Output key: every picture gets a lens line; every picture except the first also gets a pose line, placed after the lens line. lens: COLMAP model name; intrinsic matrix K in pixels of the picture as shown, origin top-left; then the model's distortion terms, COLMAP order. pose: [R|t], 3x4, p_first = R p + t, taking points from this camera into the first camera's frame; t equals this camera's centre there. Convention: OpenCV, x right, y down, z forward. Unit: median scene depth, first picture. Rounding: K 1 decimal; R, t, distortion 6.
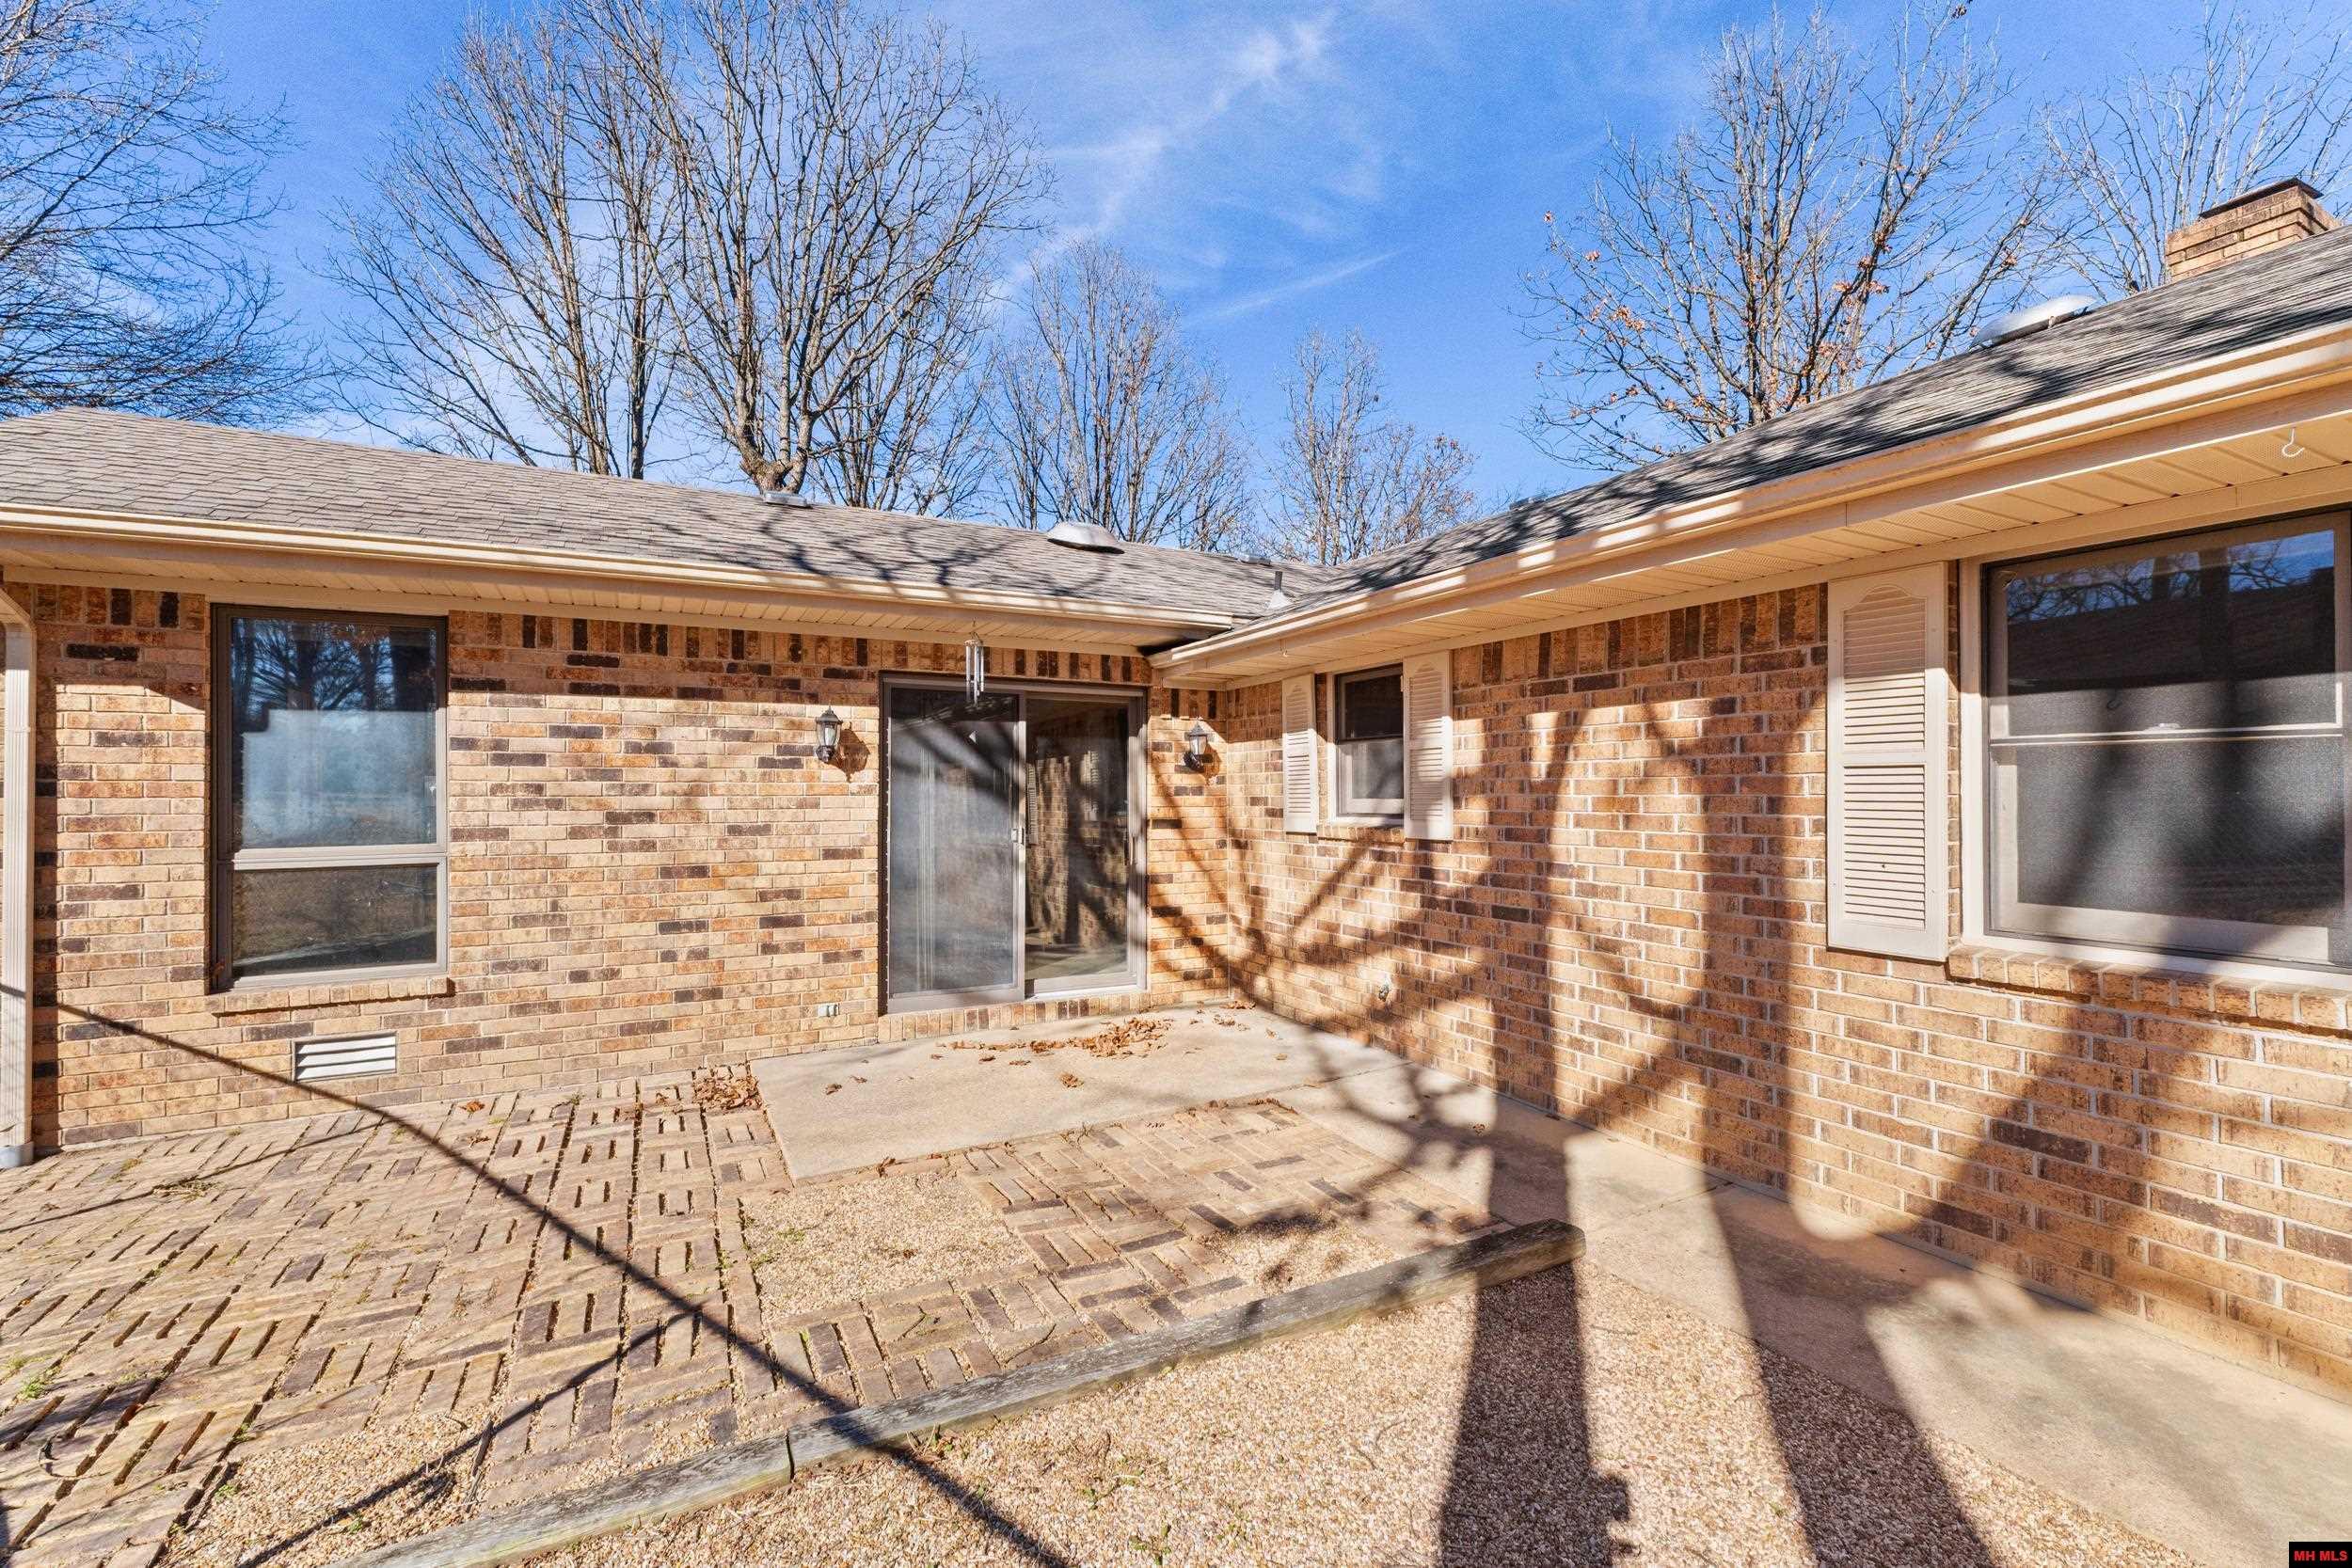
lens RADIAL K [[997.7, 0, 1189.2], [0, 997.7, 794.0], [0, 0, 1]] dist [0.001281, -0.000929]
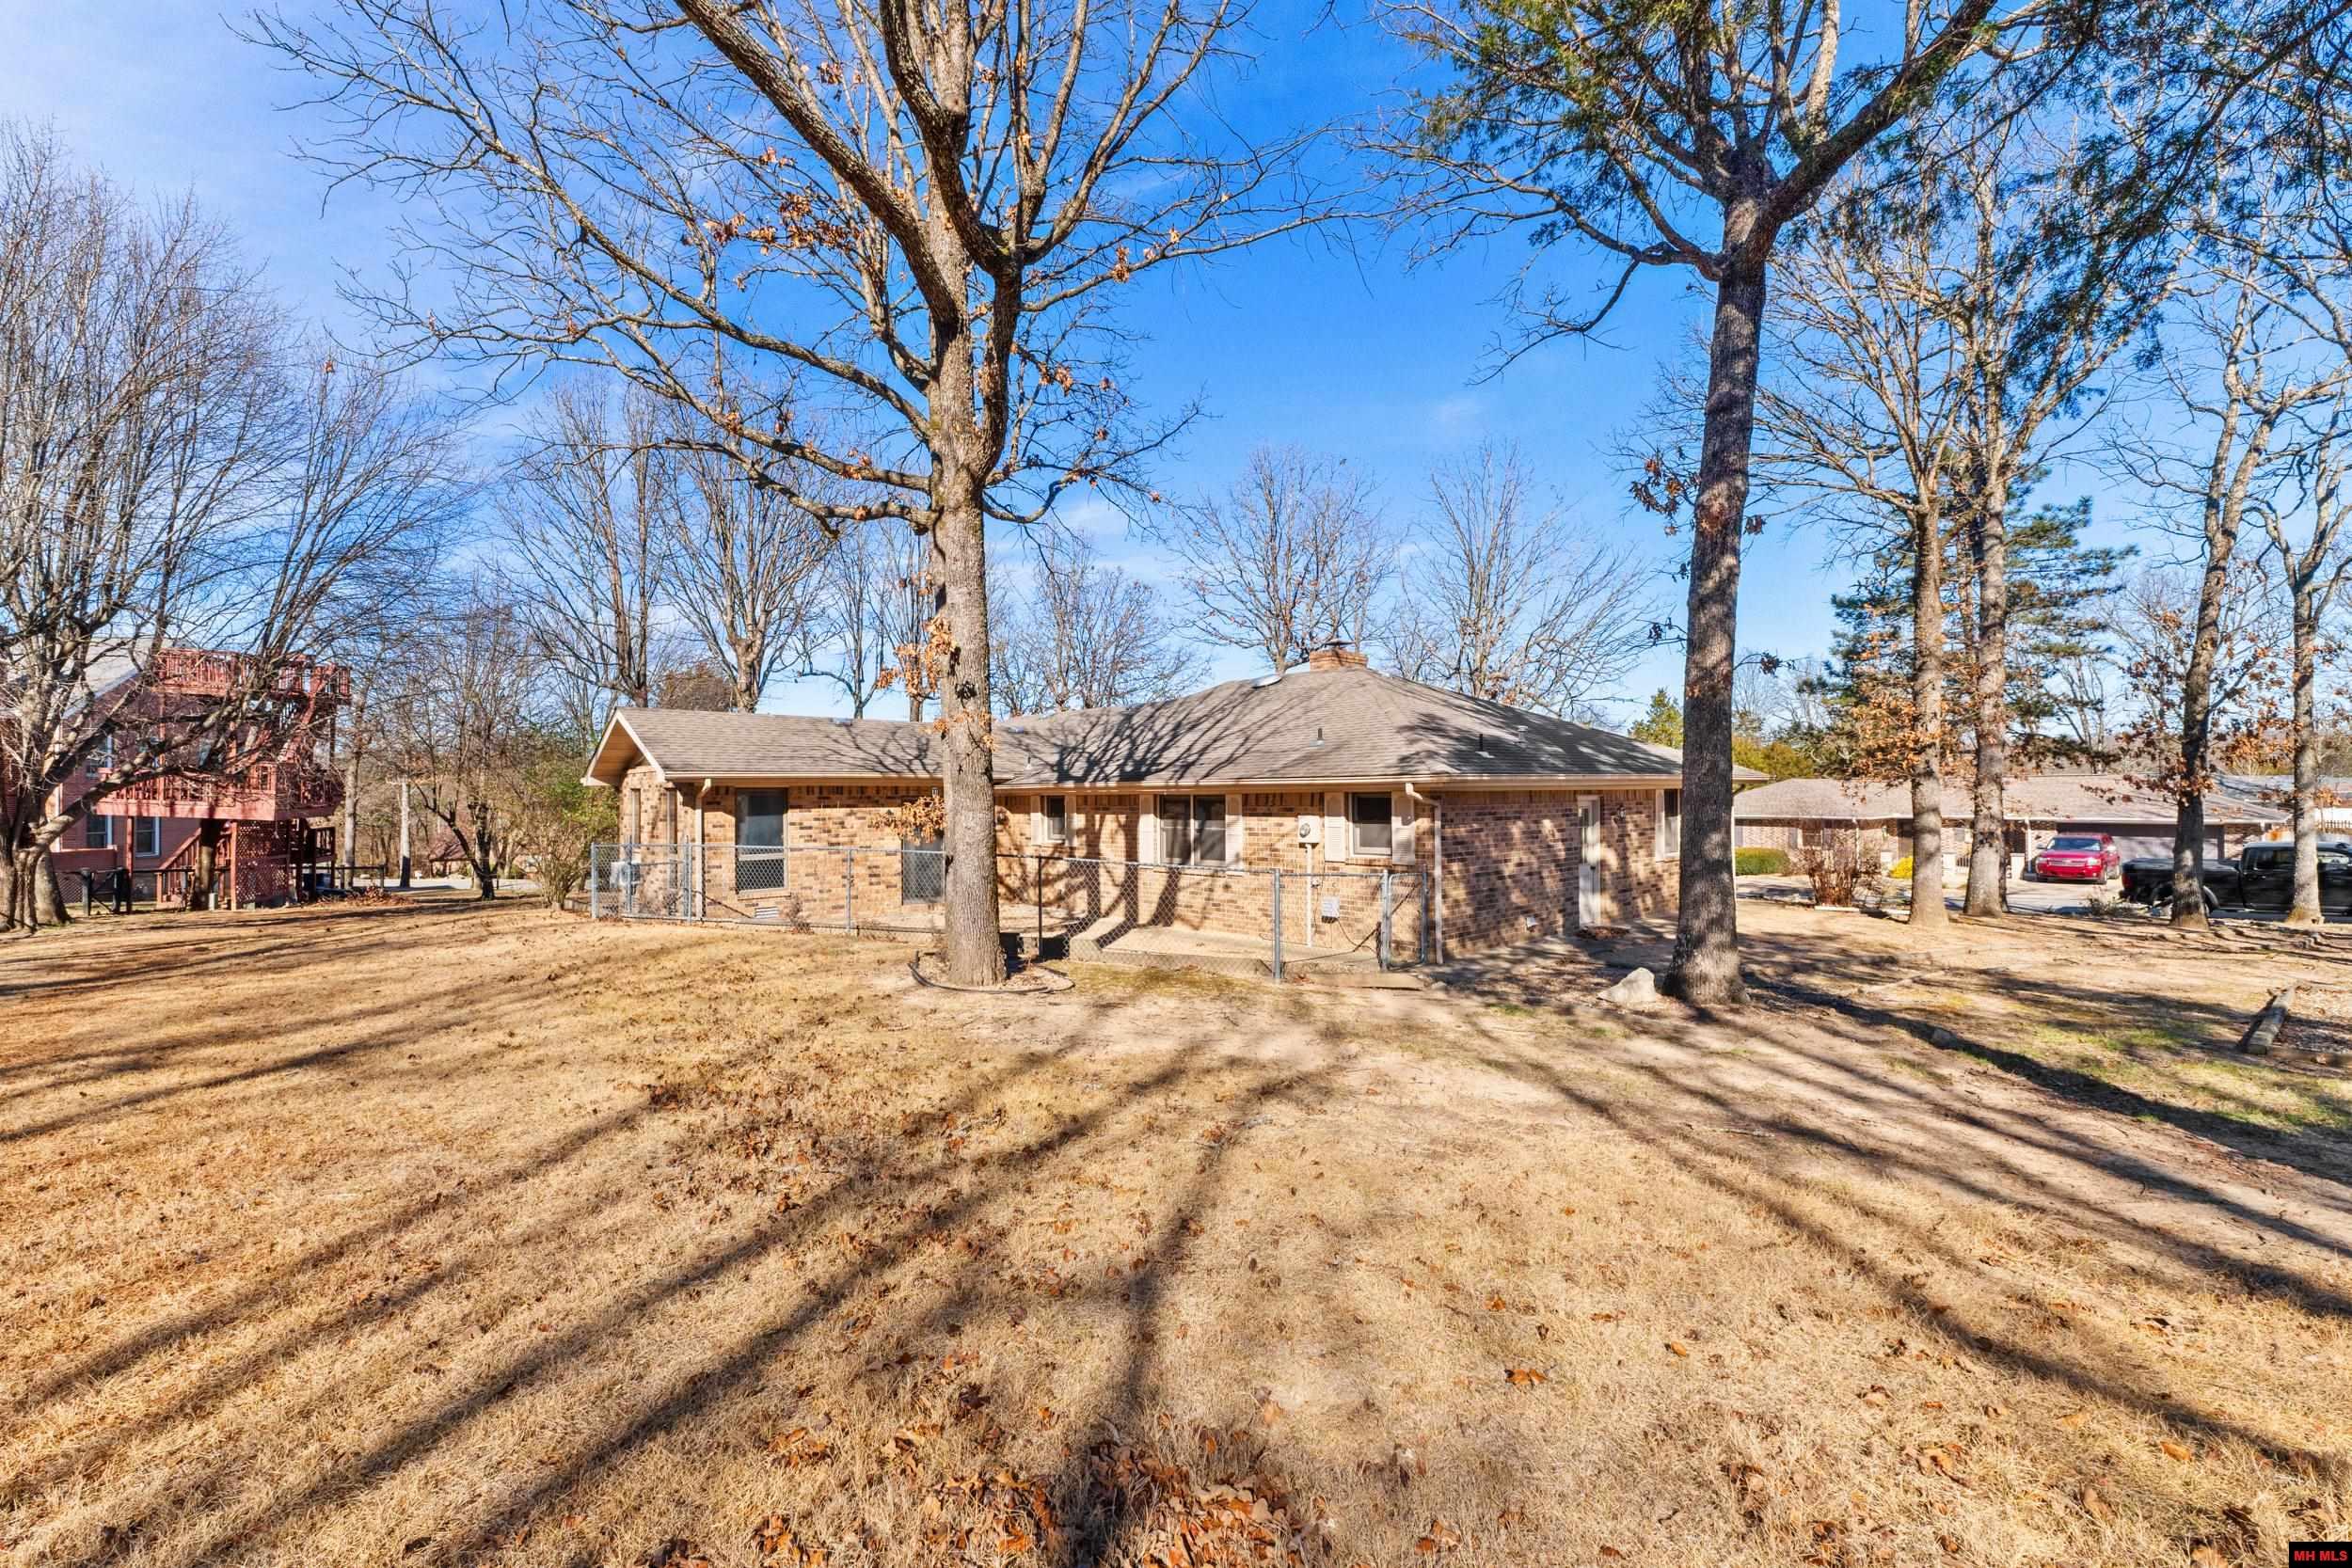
lens RADIAL K [[997.7, 0, 1192.4], [0, 997.7, 794.6], [0, 0, 1]] dist [0.001281, -0.000929]
pose [[0.970069, -0.003839, 0.242798, -0.223927], [0.004684, 0.999985, -0.002902, -0.136847], [-0.242783, 0.003952, 0.970072, -2.726601]]
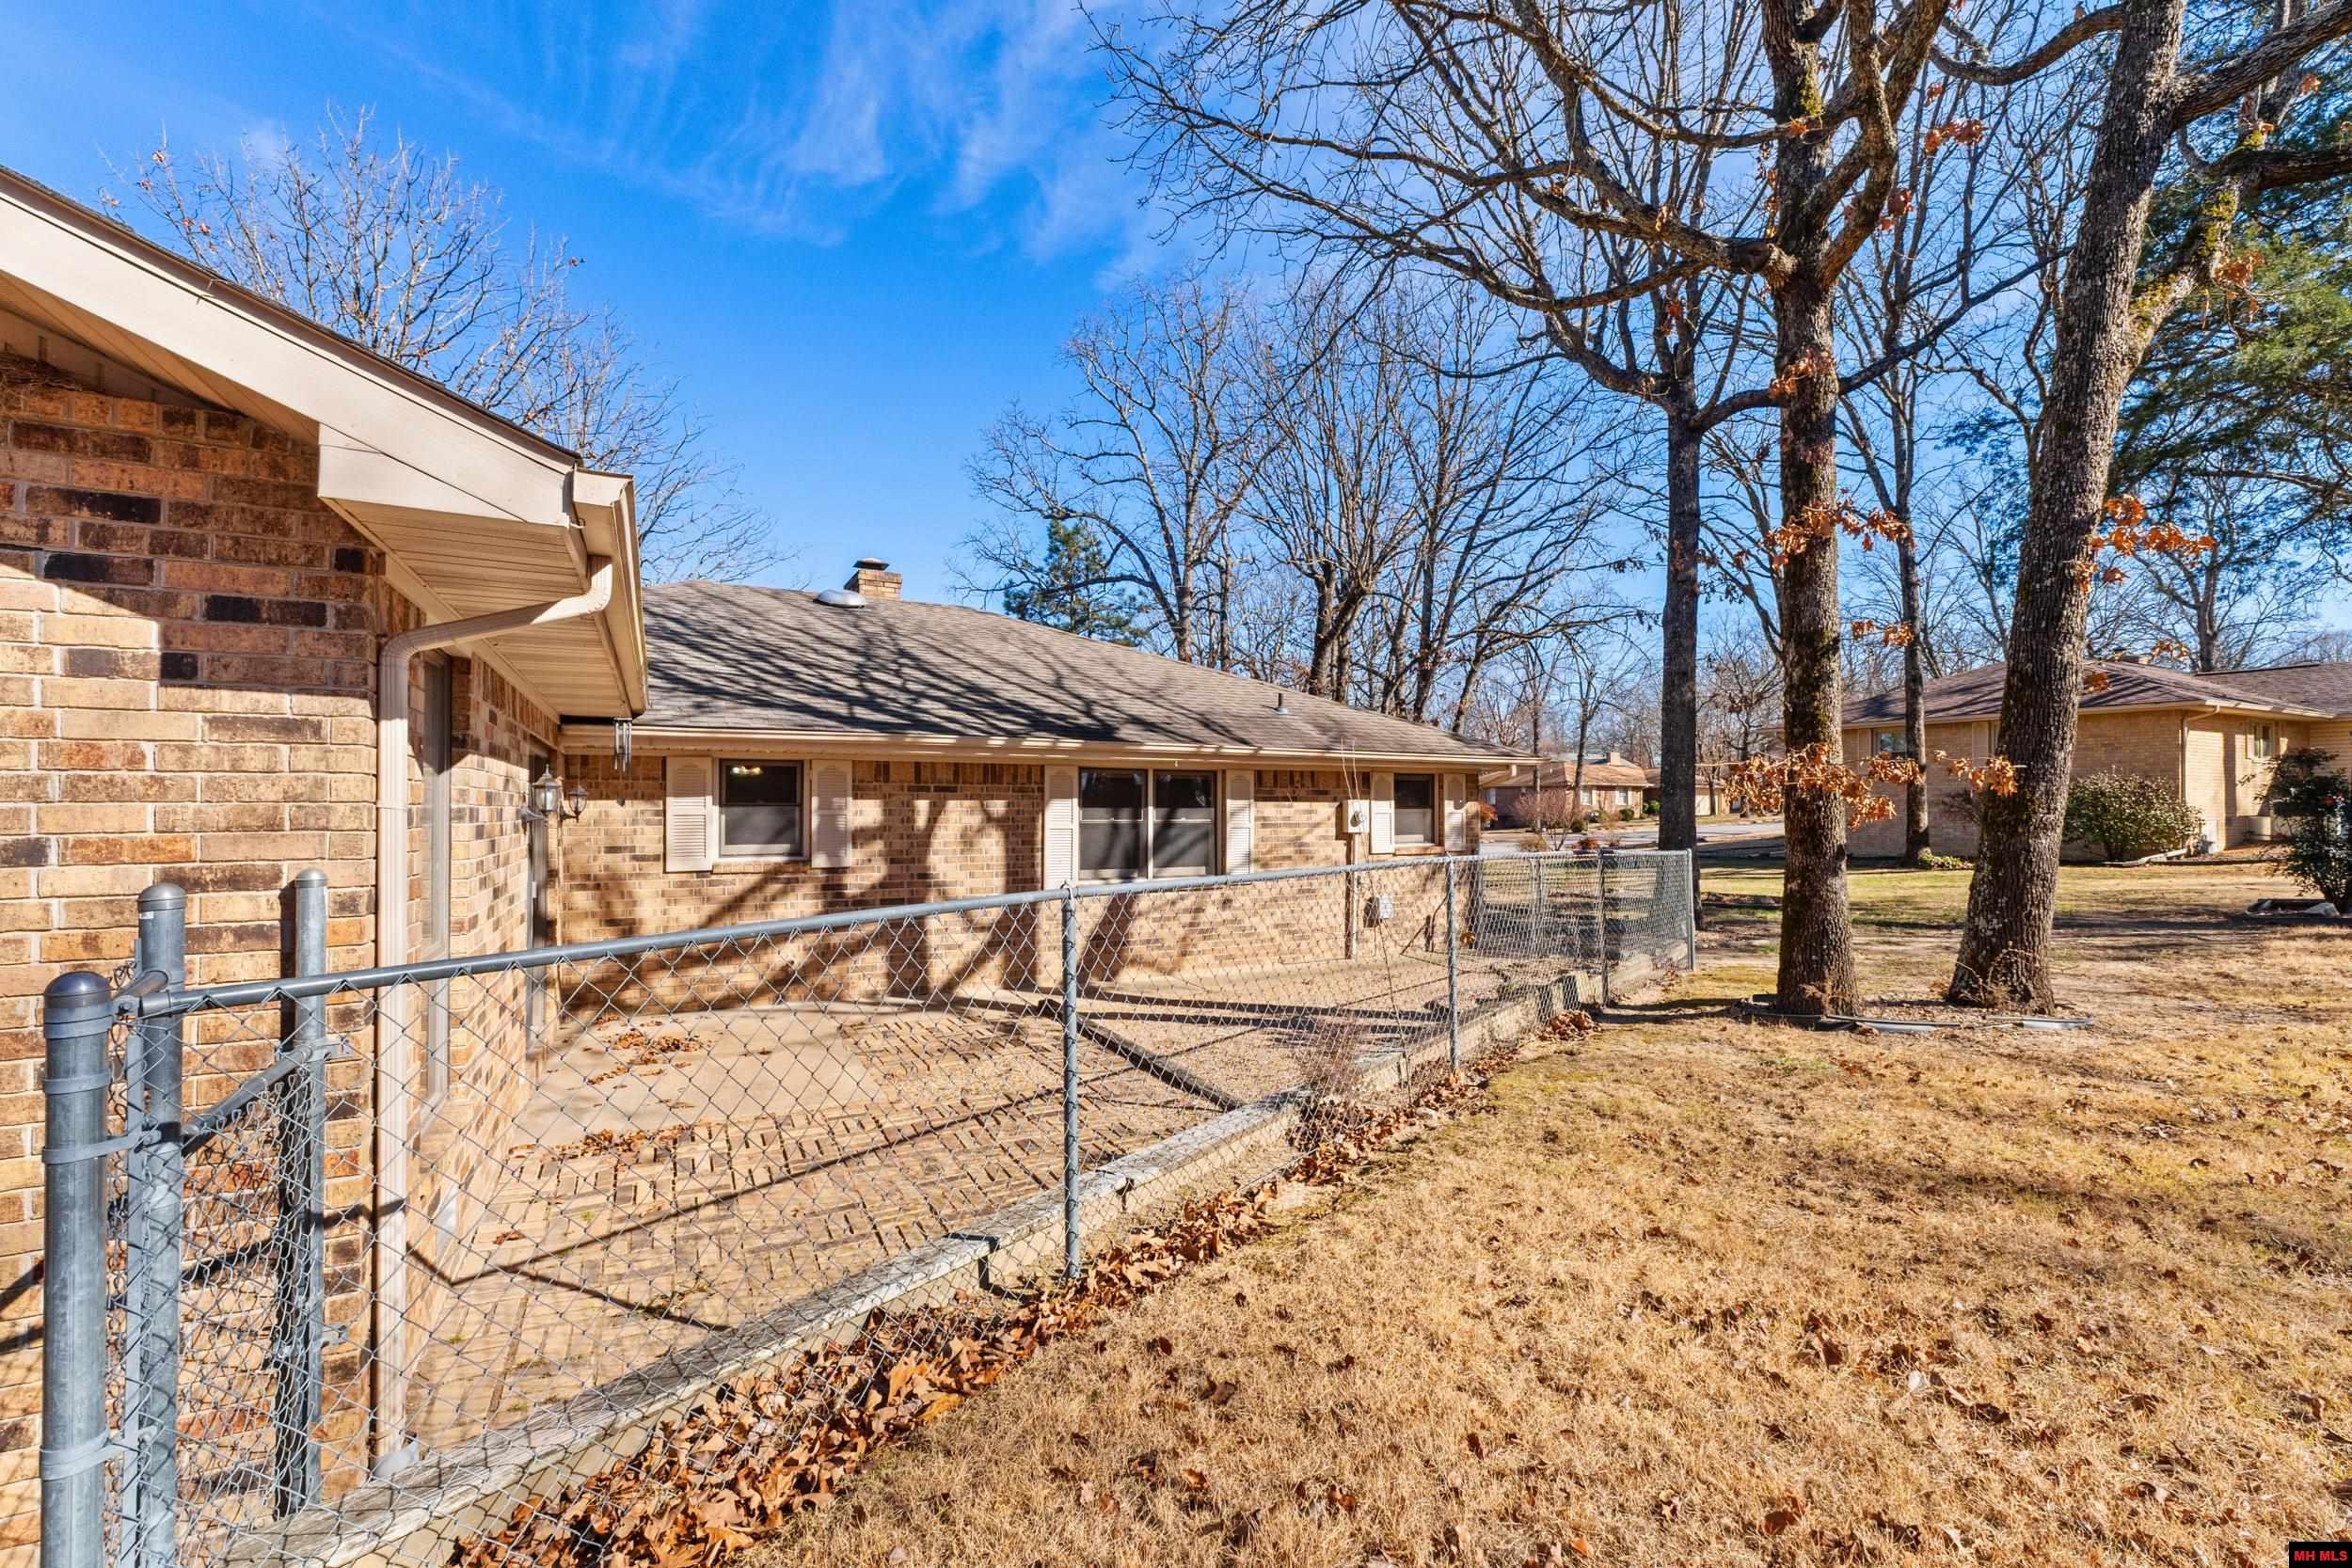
lens RADIAL K [[997.7, 0, 1175.8], [0, 997.7, 794.9], [0, 0, 1]] dist [0.001281, -0.000929]
pose [[0.027374, 0.008052, 0.999593, -1.580576], [-0.004011, 0.999960, -0.007945, -0.073209], [-0.999617, -0.003792, 0.027405, 0.387659]]
